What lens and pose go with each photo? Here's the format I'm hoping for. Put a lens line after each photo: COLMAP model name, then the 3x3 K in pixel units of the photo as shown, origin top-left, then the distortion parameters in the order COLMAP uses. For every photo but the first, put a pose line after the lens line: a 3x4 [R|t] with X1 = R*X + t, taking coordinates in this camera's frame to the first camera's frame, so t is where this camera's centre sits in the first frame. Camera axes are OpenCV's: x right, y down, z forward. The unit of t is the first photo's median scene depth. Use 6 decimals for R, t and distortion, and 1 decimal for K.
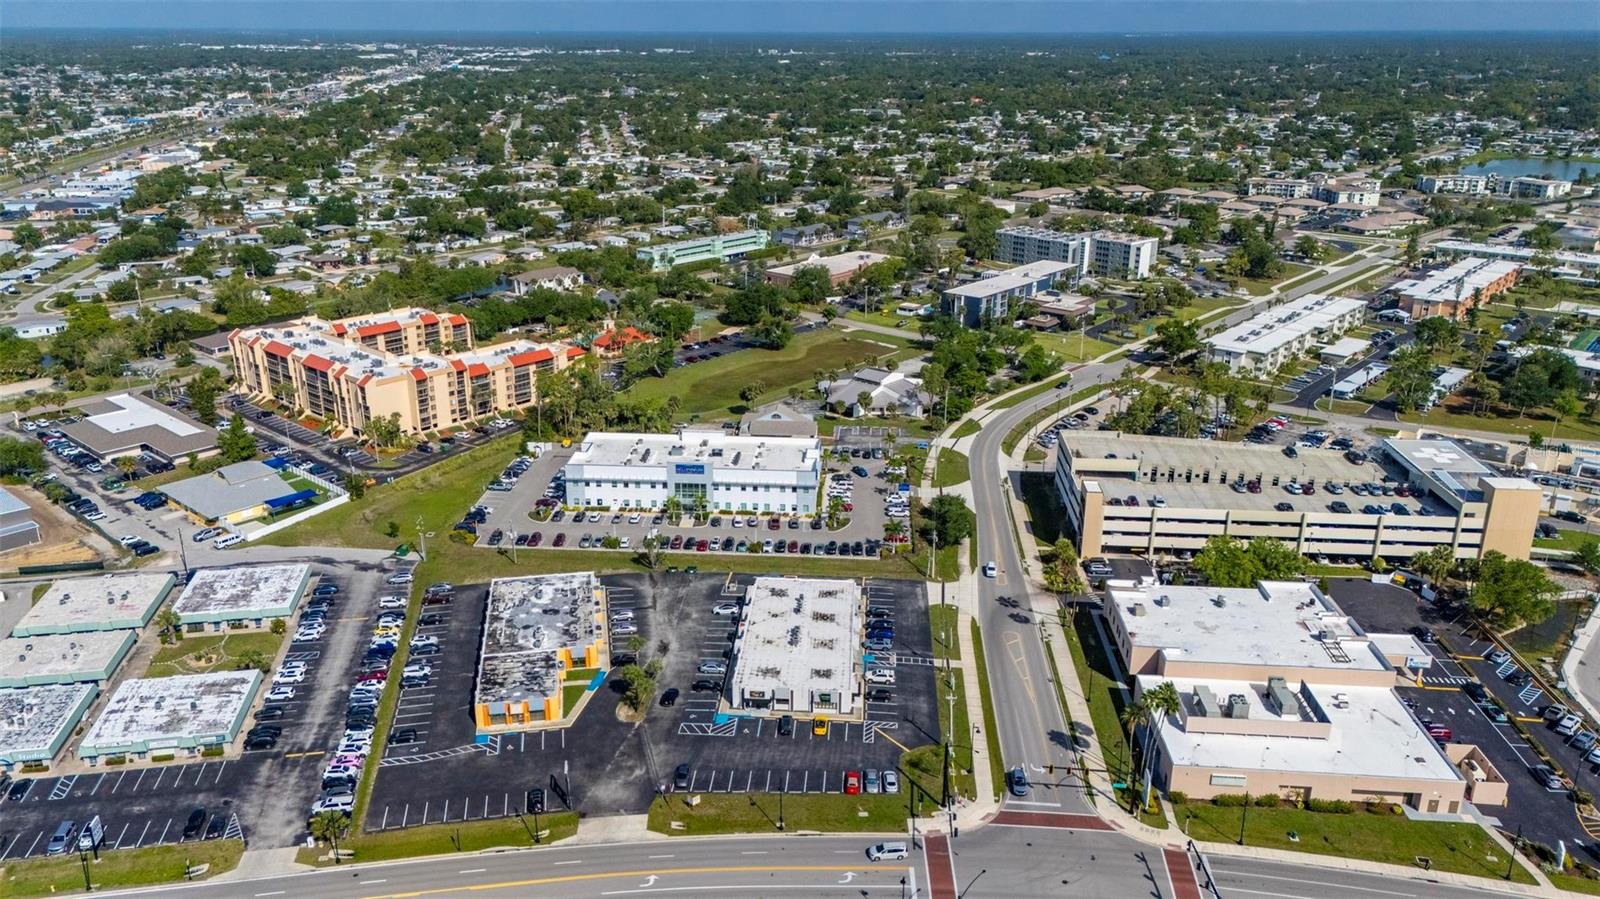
lens RADIAL K [[1170.2, 0, 795.5], [0, 1170.2, 450.6], [0, 0, 1]] dist [0.086773, -0.086537]
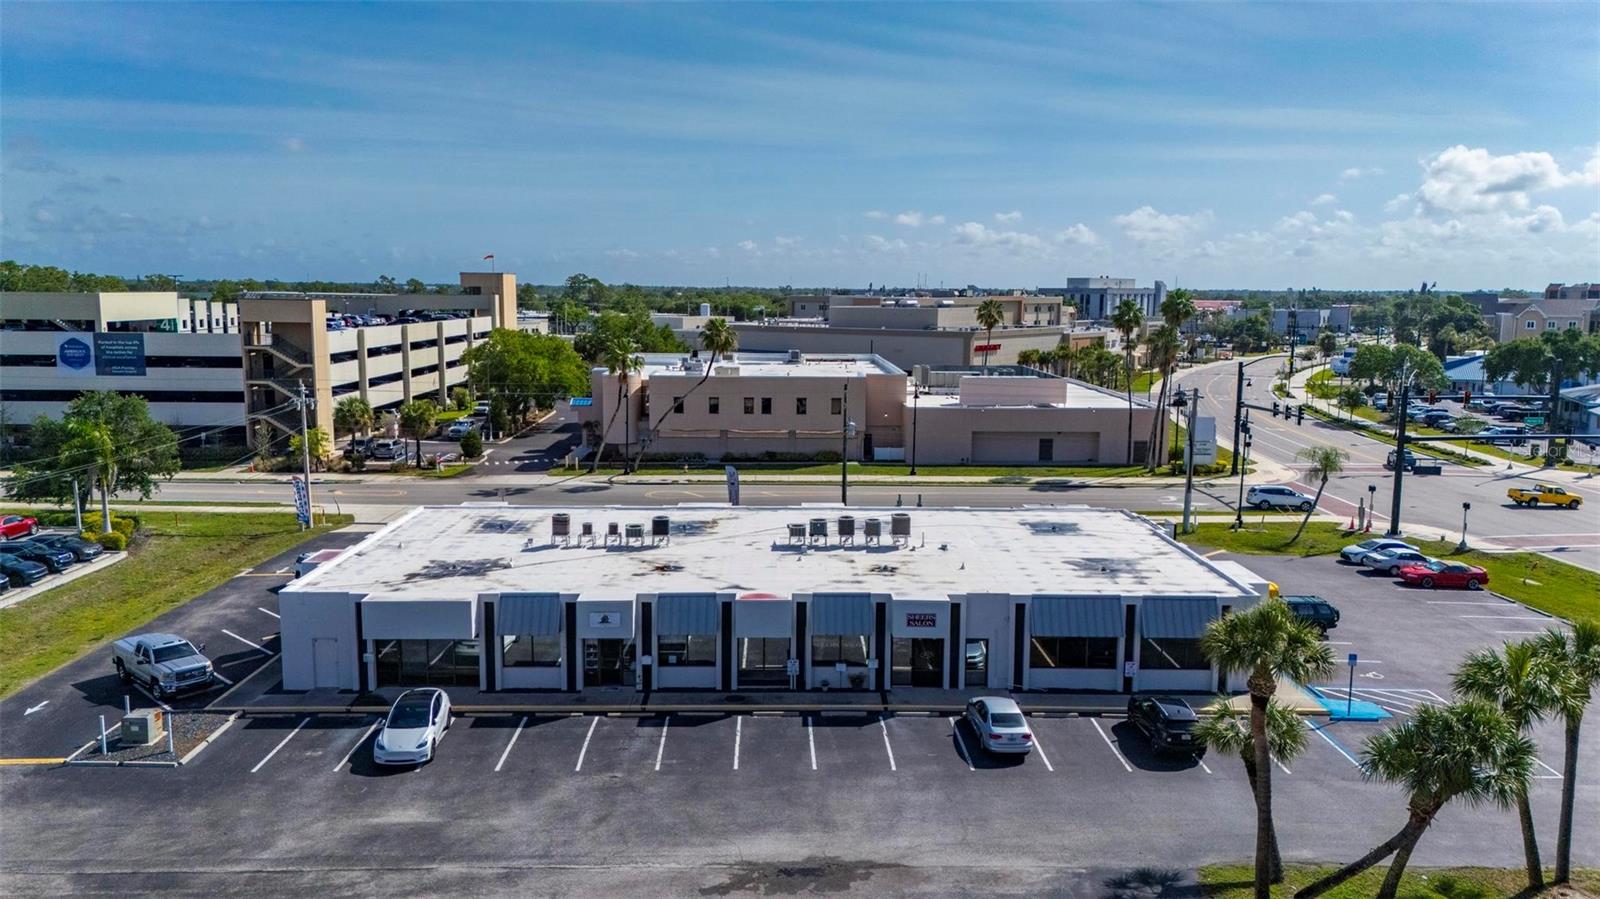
lens RADIAL K [[1170.2, 0, 795.5], [0, 1170.2, 450.6], [0, 0, 1]] dist [0.086773, -0.086537]
pose [[-0.084798, -0.144160, 0.985914, -0.226235], [0.325521, 0.931176, 0.164154, 0.074109], [-0.941725, 0.334856, -0.032035, 0.842757]]
